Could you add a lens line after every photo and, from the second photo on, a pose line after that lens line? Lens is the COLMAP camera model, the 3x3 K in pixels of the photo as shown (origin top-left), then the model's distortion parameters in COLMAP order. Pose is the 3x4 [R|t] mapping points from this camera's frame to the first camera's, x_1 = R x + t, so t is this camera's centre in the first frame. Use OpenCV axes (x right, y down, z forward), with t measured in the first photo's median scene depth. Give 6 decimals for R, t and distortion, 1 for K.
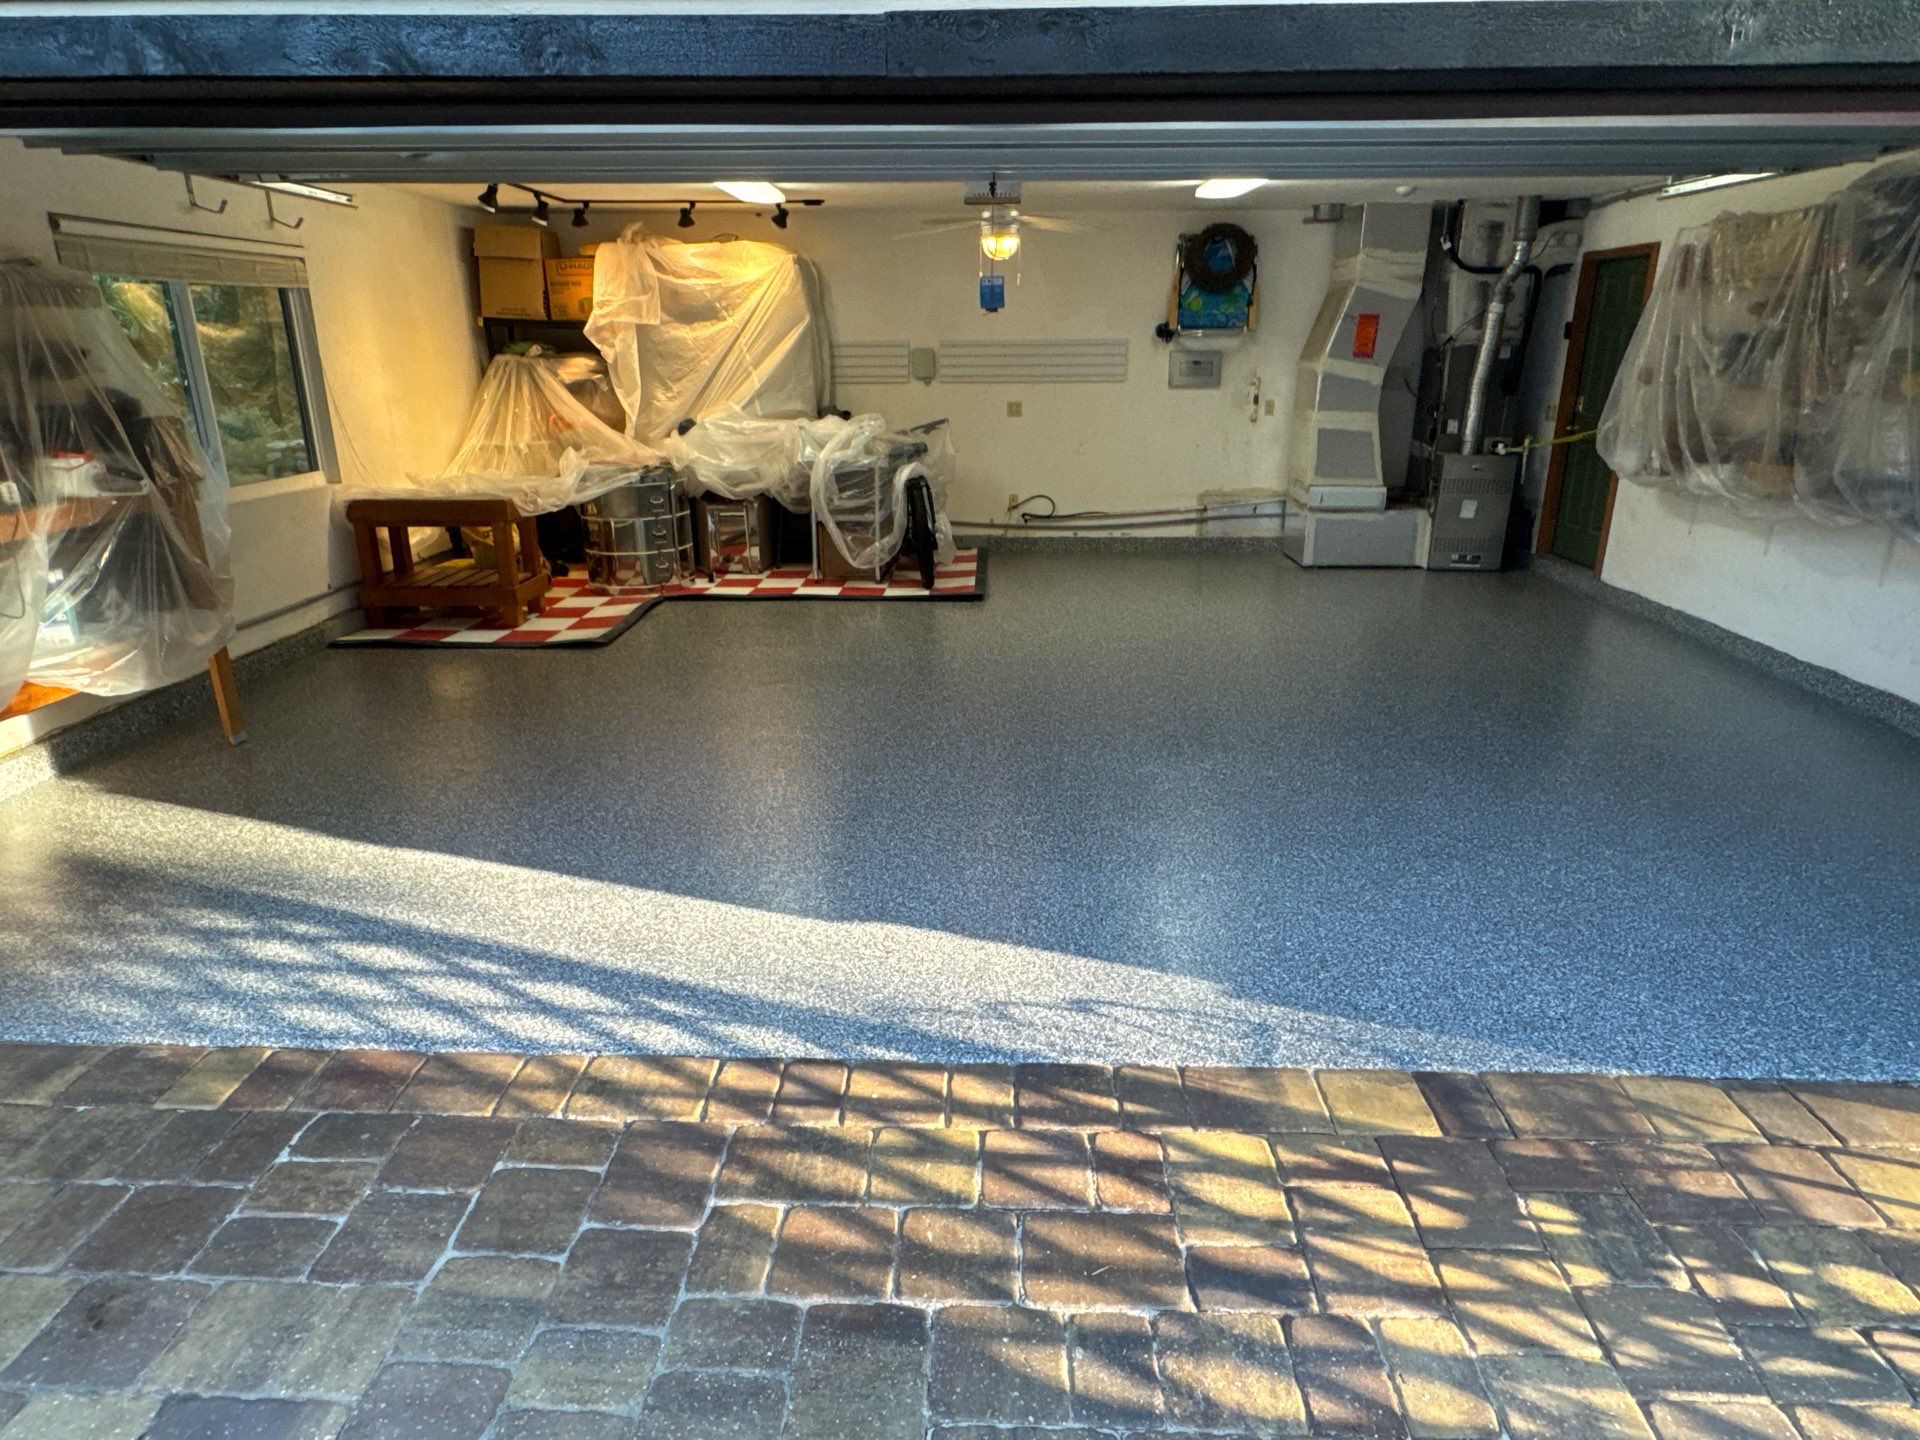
lens RADIAL K [[1096.3, 0, 960.8], [0, 1096.3, 713.4], [0, 0, 1]] dist [0.004491, 0.001446]
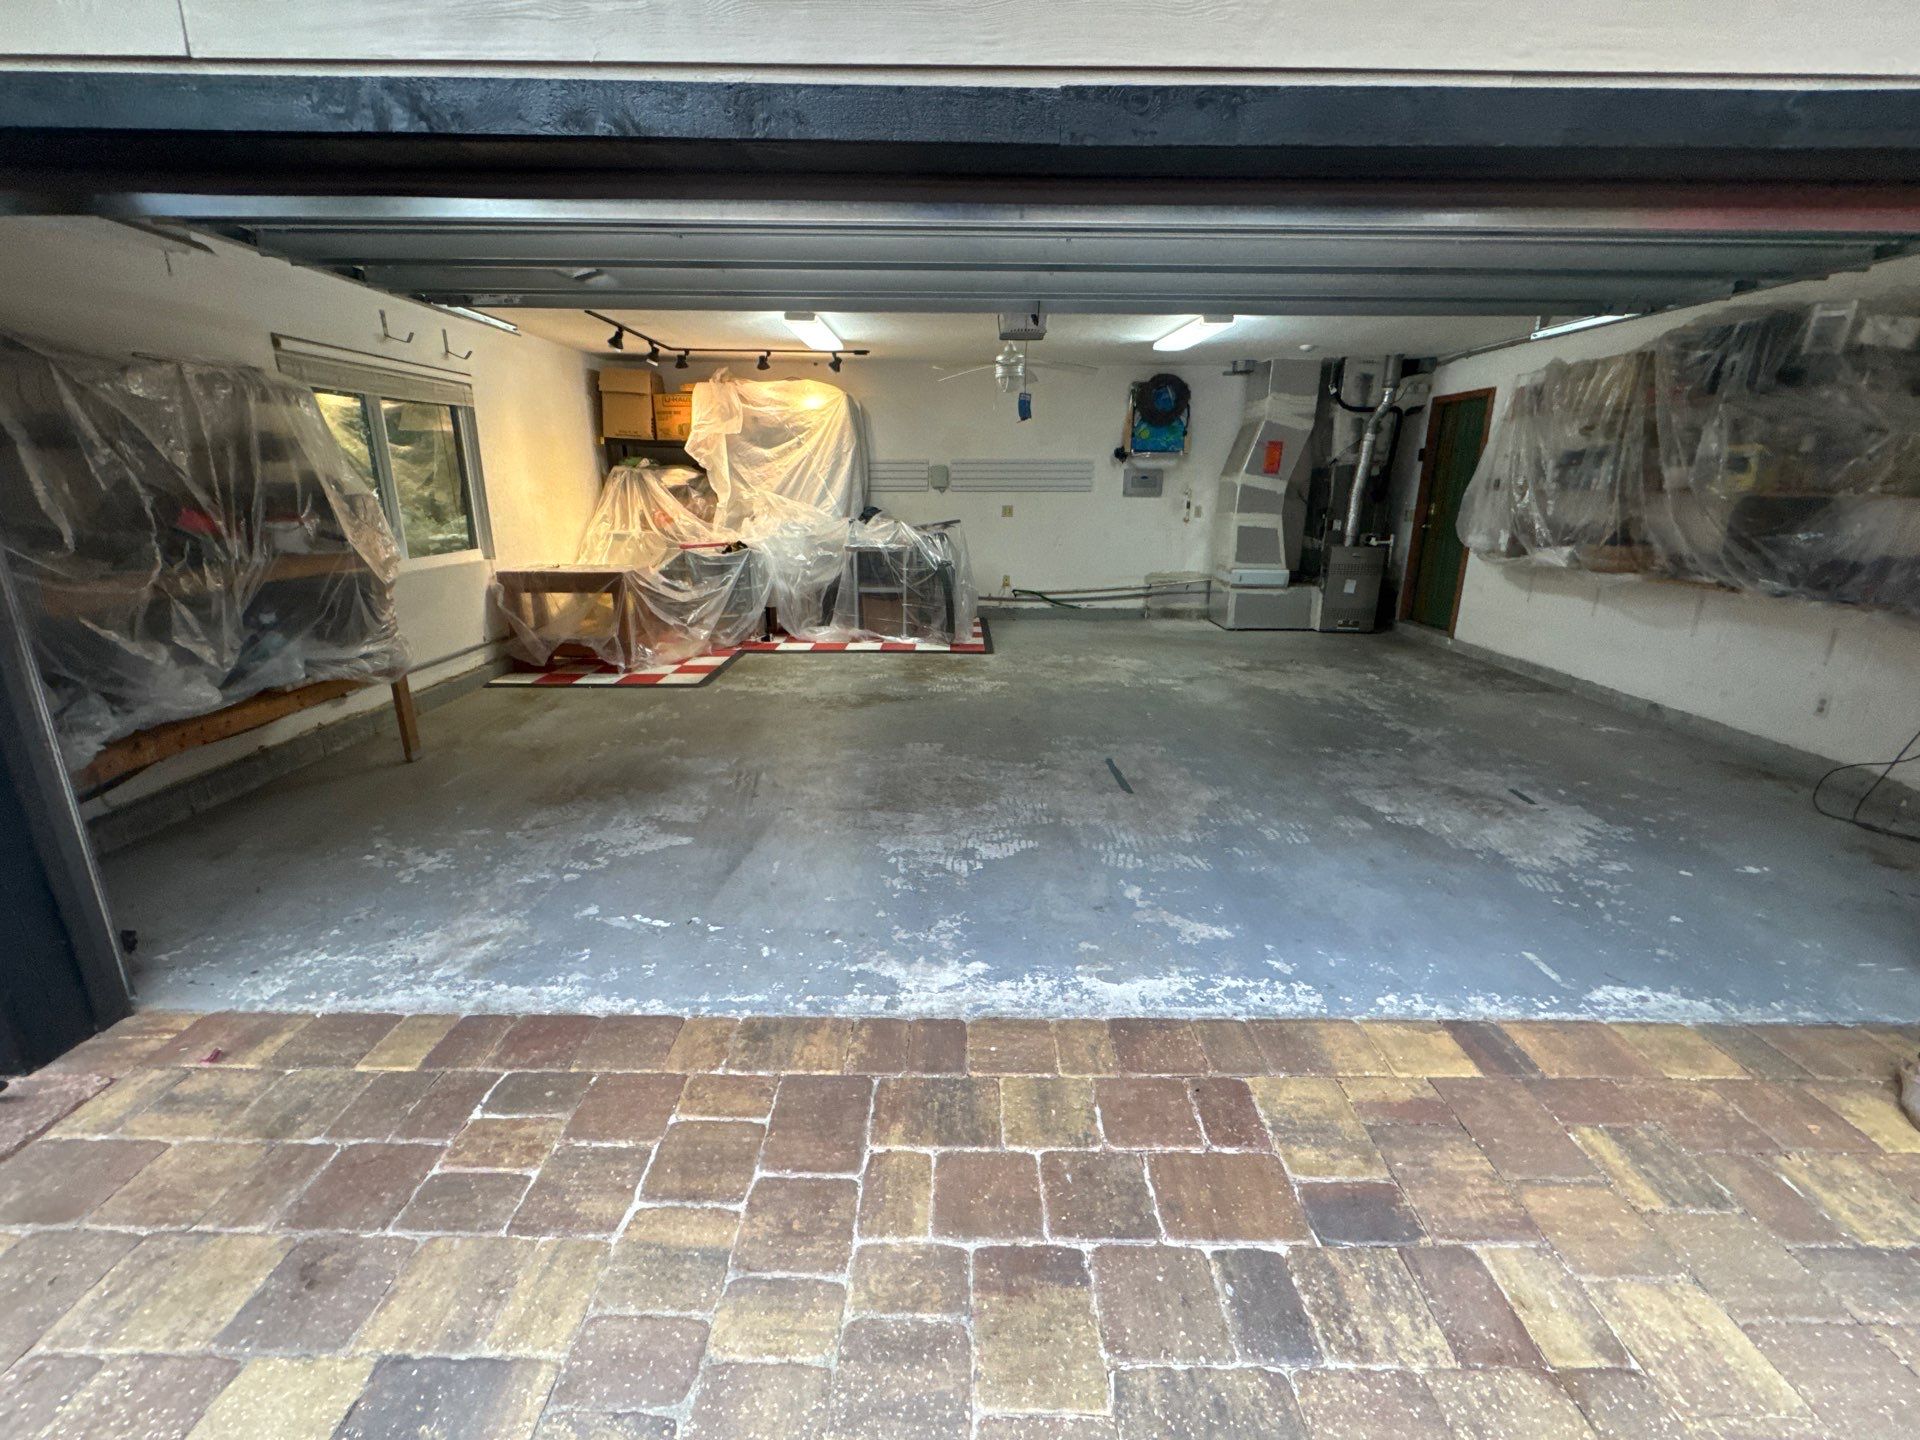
lens RADIAL K [[795.4, 0, 953.7], [0, 795.4, 718.5], [0, 0, 1]] dist [0.002707, 0.000996]
pose [[0.999370, -0.001728, 0.035452, -0.081760], [0.003140, 0.999202, -0.039818, 0.018080], [-0.035355, 0.039904, 0.998578, 0.080852]]
